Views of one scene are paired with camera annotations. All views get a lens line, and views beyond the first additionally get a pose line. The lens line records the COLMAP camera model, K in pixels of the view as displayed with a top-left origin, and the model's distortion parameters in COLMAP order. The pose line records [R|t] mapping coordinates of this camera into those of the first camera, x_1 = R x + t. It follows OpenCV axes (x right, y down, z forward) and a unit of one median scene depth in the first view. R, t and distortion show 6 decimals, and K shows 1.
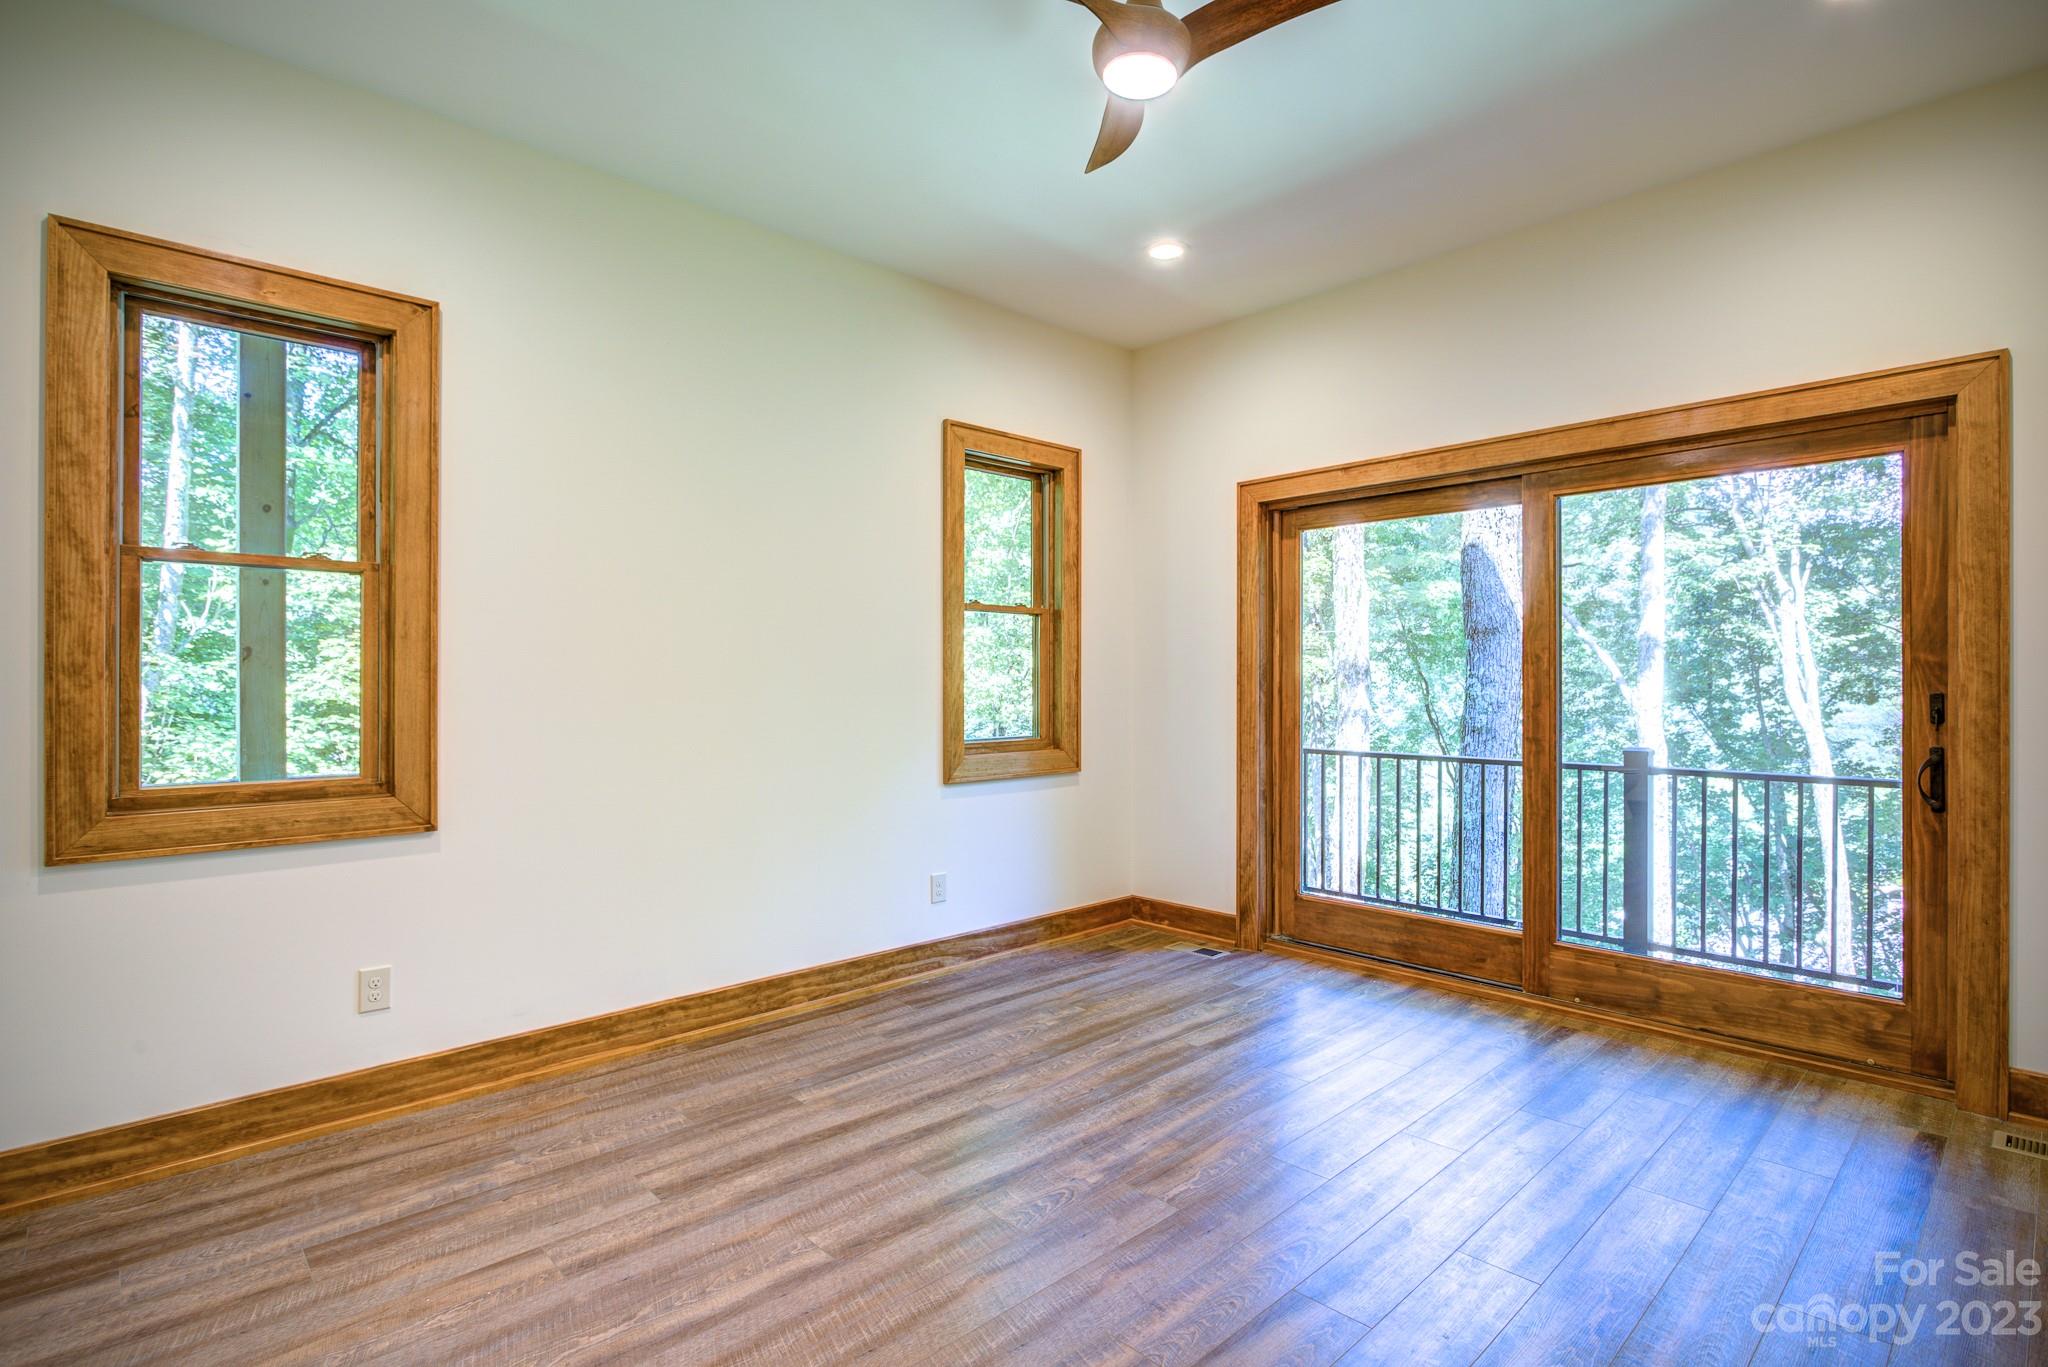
lens RADIAL K [[998.3, 0, 1029.3], [0, 998.3, 684.3], [0, 0, 1]] dist [-0.015280, 0.002430]
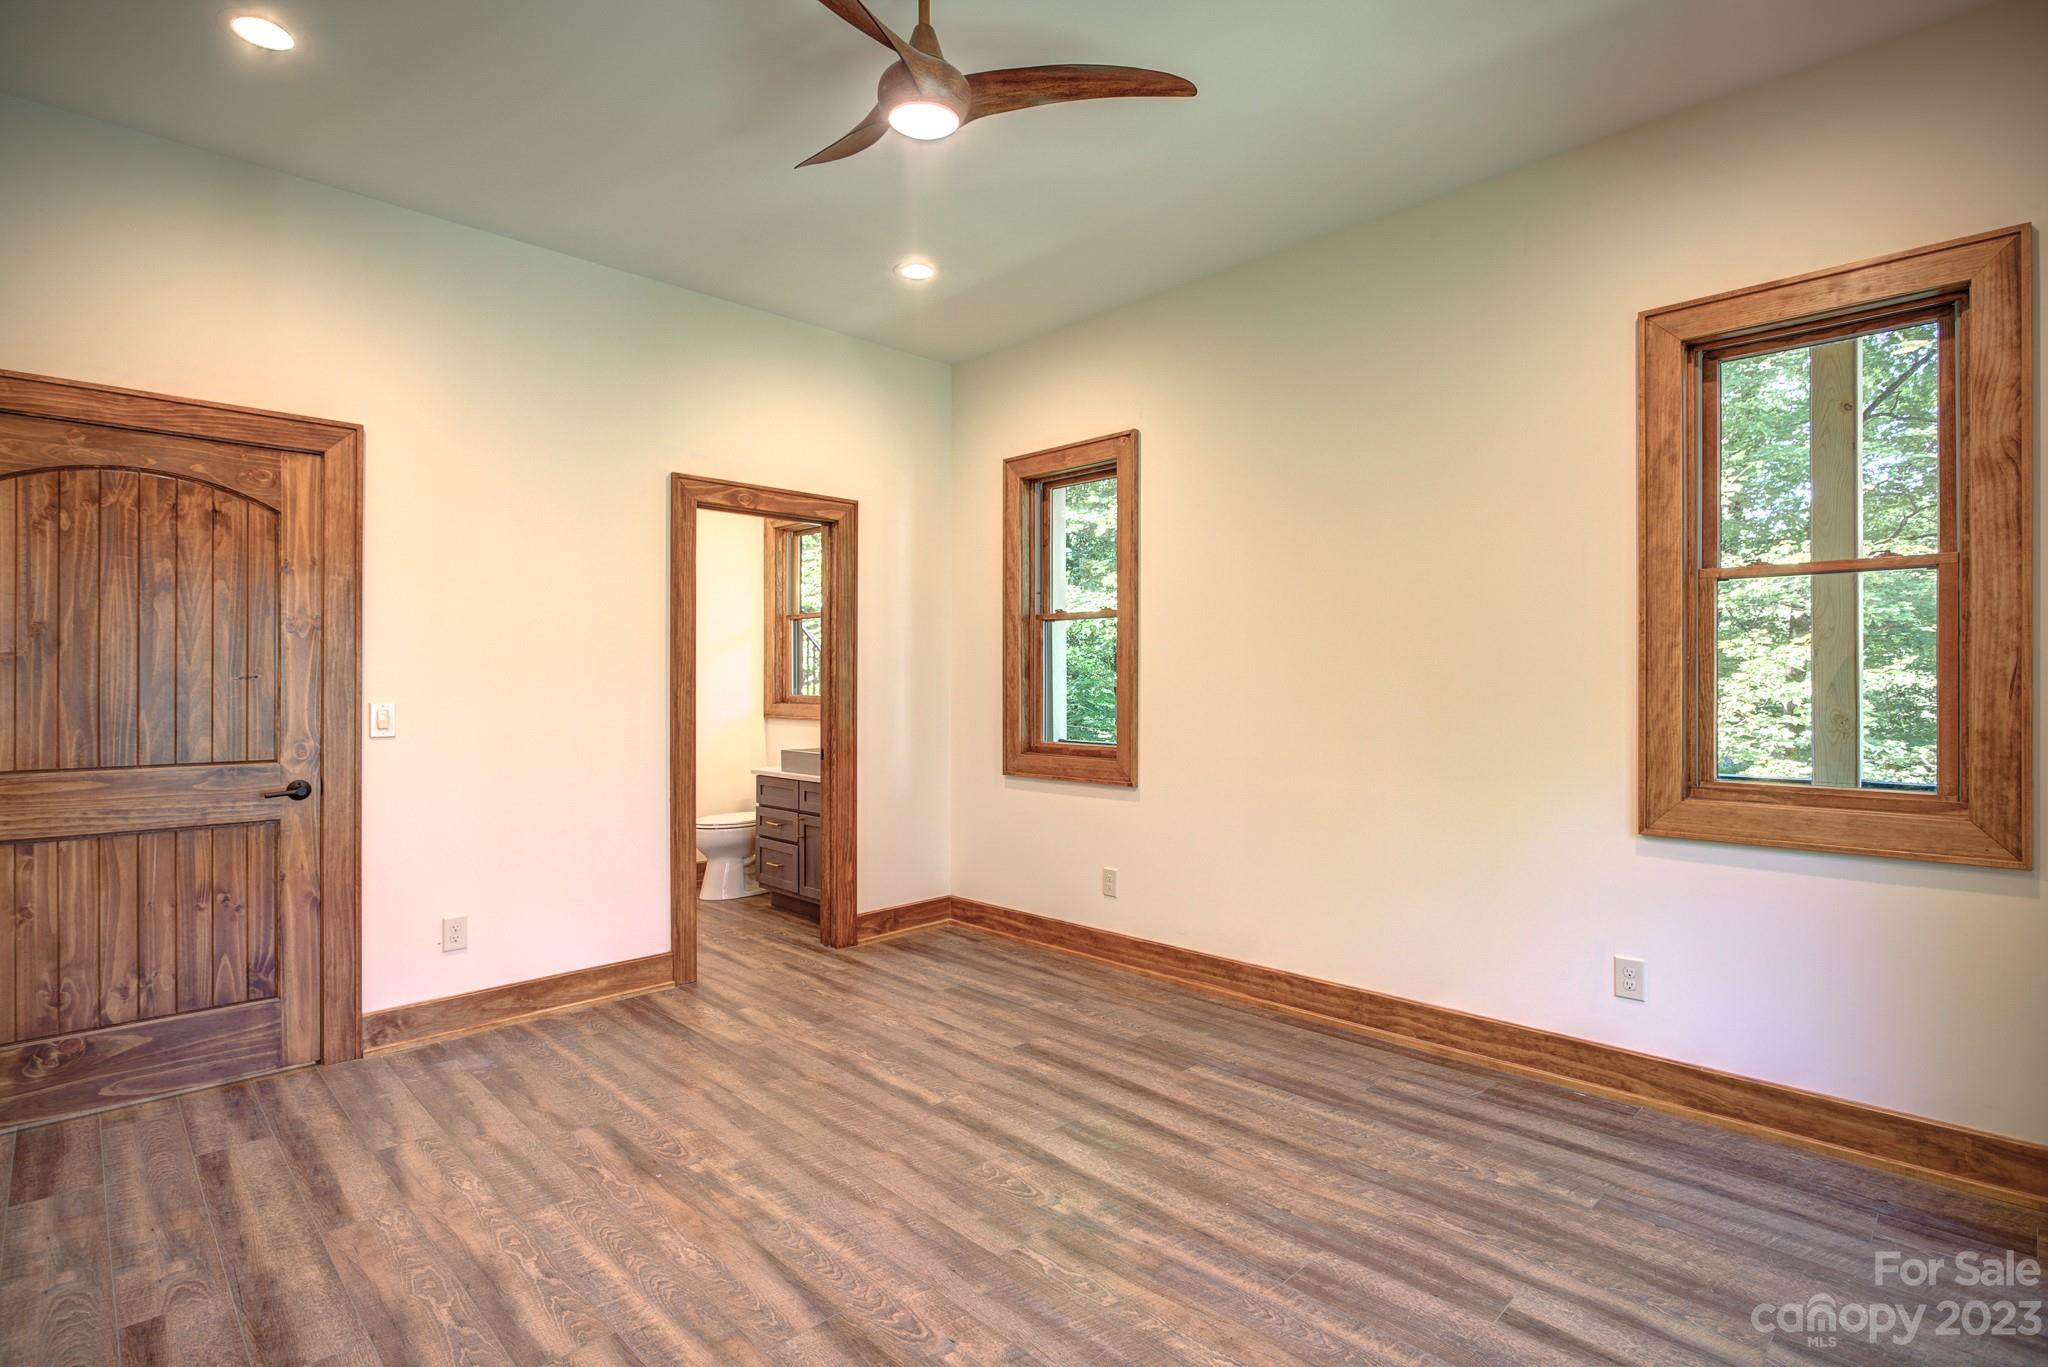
lens RADIAL K [[998.3, 0, 1060.8], [0, 998.3, 686.7], [0, 0, 1]] dist [-0.015280, 0.002430]
pose [[0.026065, 0.000798, -0.999660, 0.776119], [-0.004372, 0.999990, 0.000684, -0.002085], [0.999651, 0.004353, 0.026069, 0.745870]]
